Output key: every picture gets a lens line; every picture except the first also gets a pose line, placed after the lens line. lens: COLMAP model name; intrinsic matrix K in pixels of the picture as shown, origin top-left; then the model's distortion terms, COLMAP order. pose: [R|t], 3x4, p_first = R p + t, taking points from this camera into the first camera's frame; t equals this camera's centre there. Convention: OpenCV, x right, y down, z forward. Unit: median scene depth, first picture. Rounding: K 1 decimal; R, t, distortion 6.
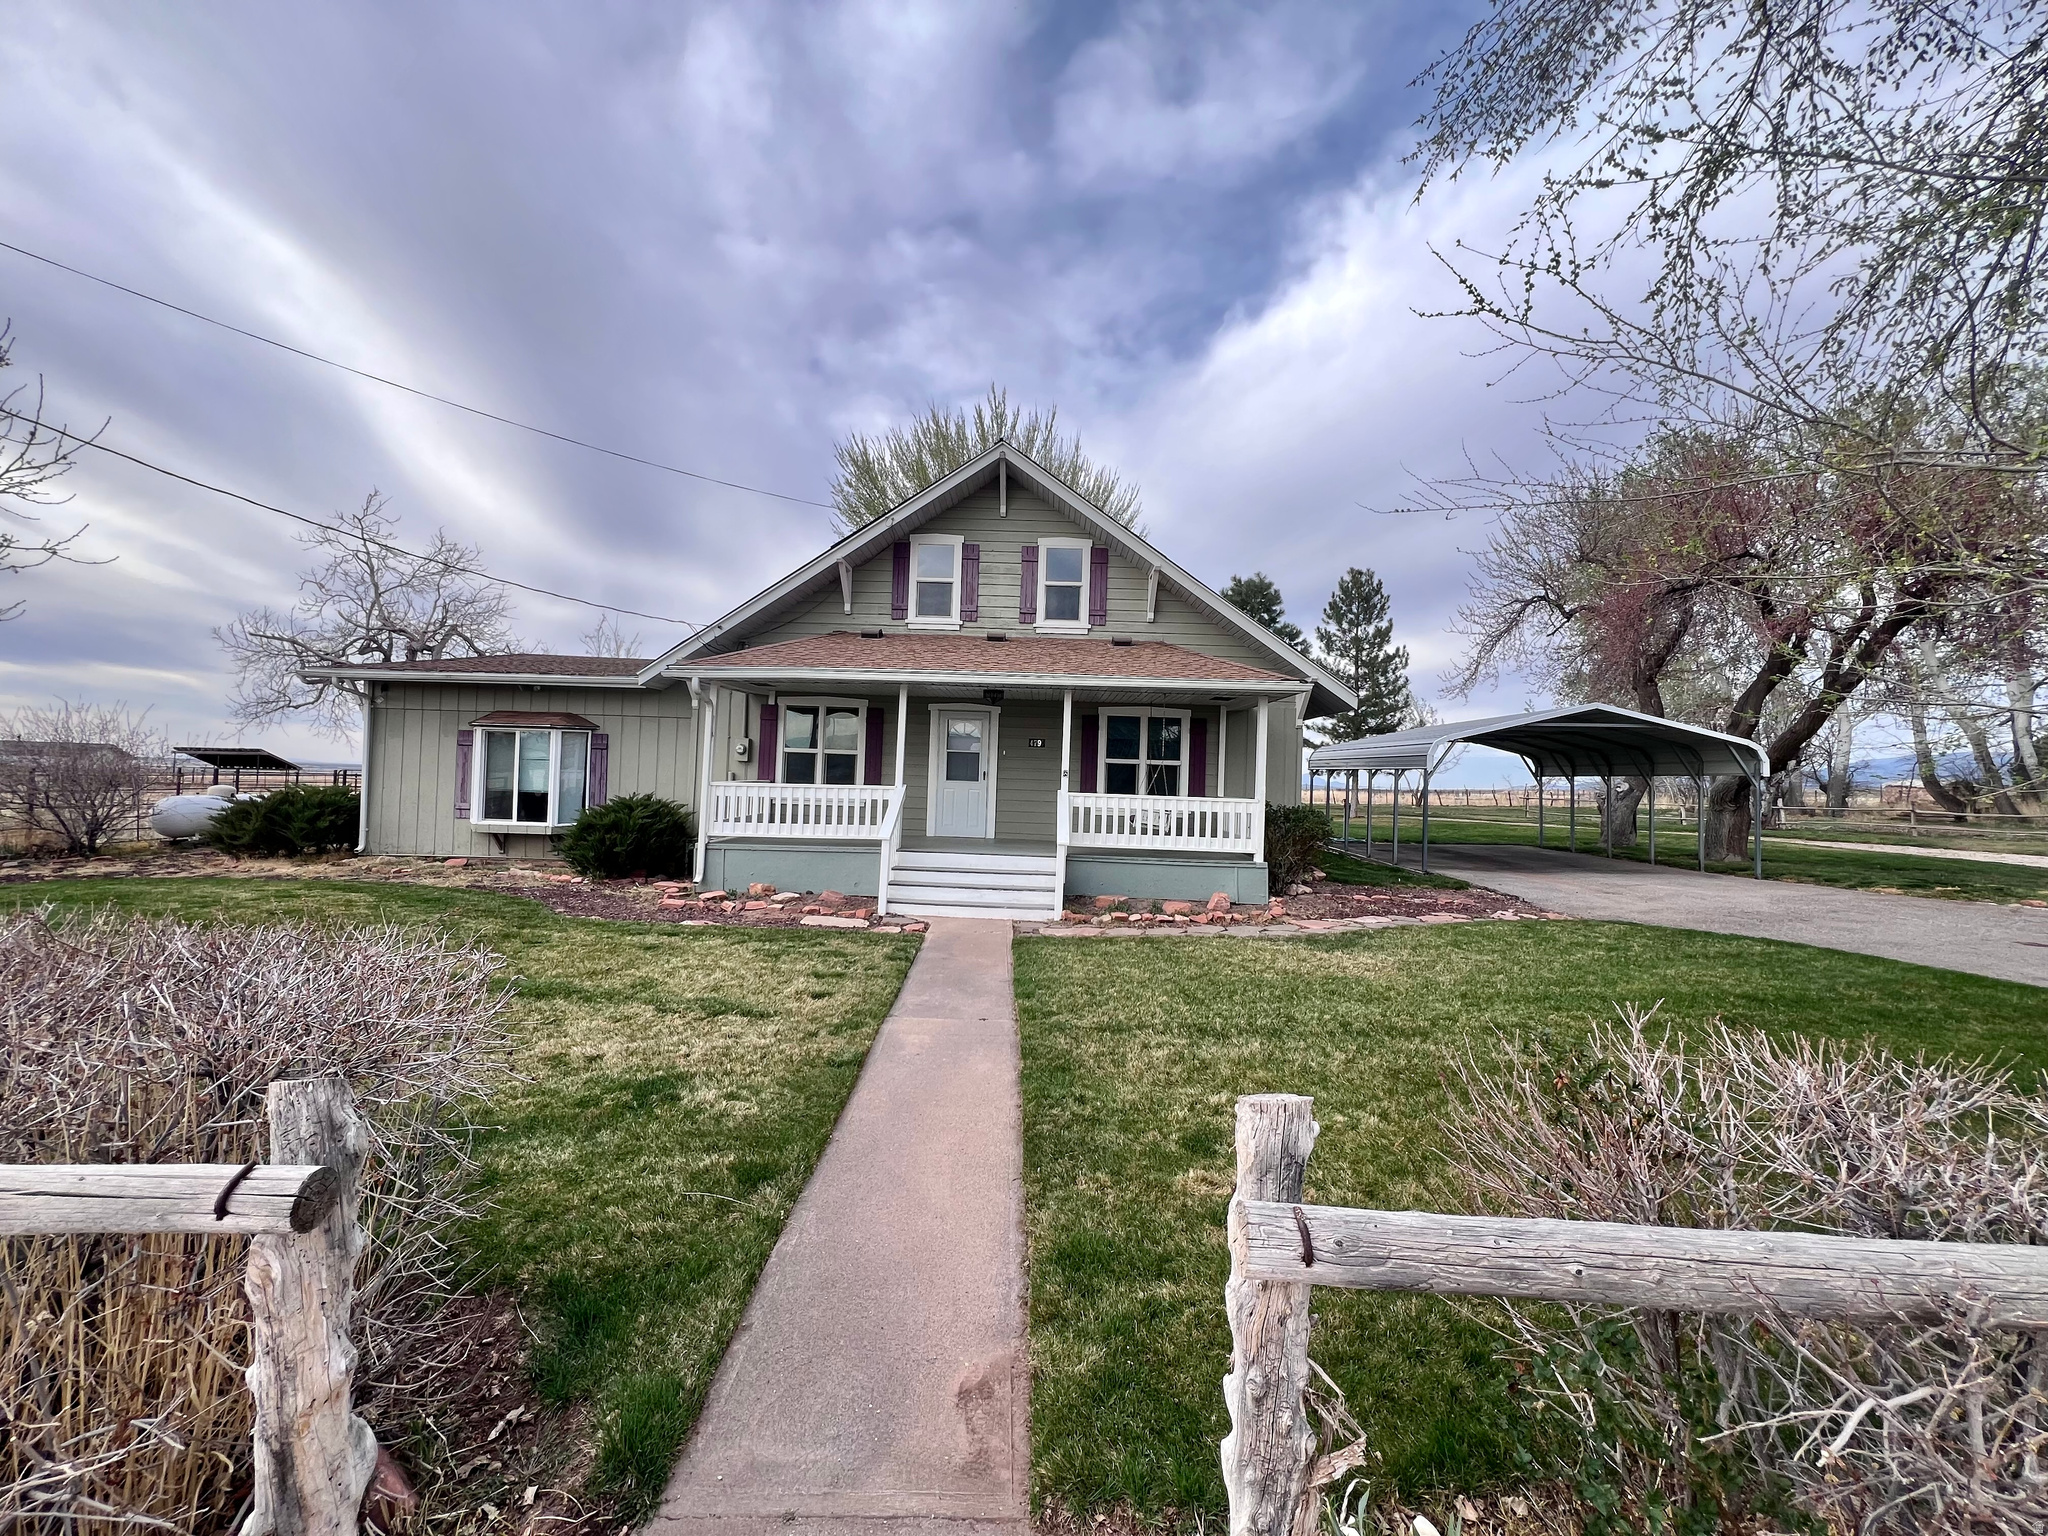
lens RADIAL K [[815.9, 0, 1014.4], [0, 815.9, 760.4], [0, 0, 1]] dist [-0.003403, 0.000094]
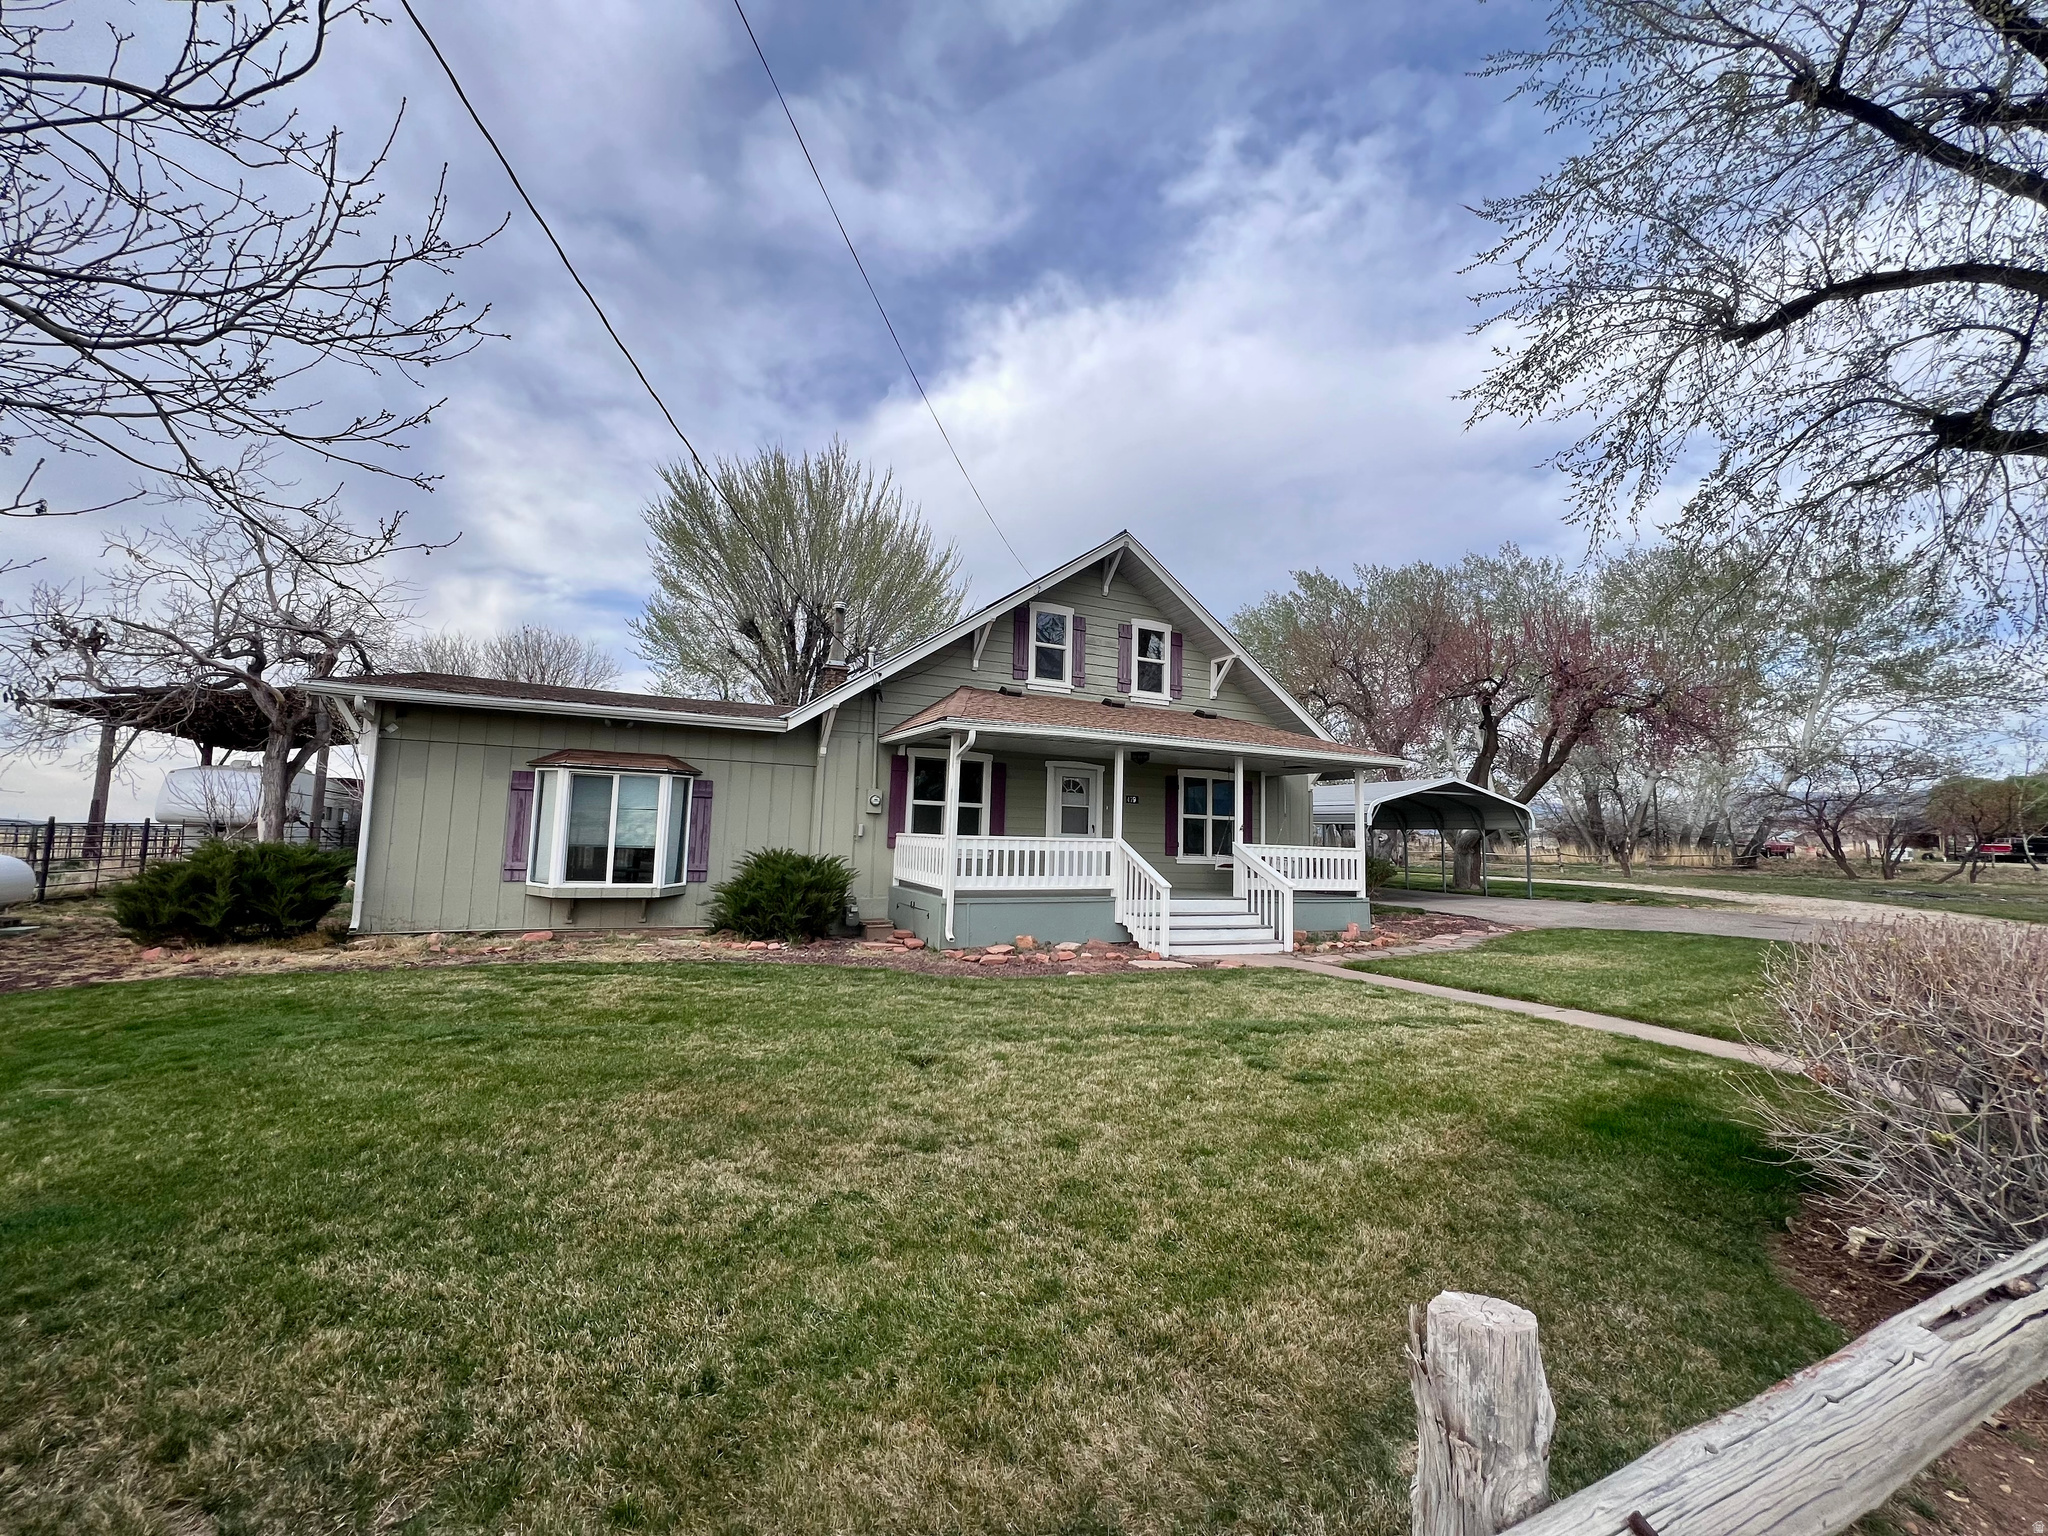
lens RADIAL K [[815.9, 0, 1005.1], [0, 815.9, 773.7], [0, 0, 1]] dist [-0.003403, 0.000094]
pose [[0.901968, 0.030542, 0.430722, -0.607408], [-0.011310, 0.998824, -0.047141, -0.002079], [-0.431655, 0.037648, 0.901253, 0.067307]]
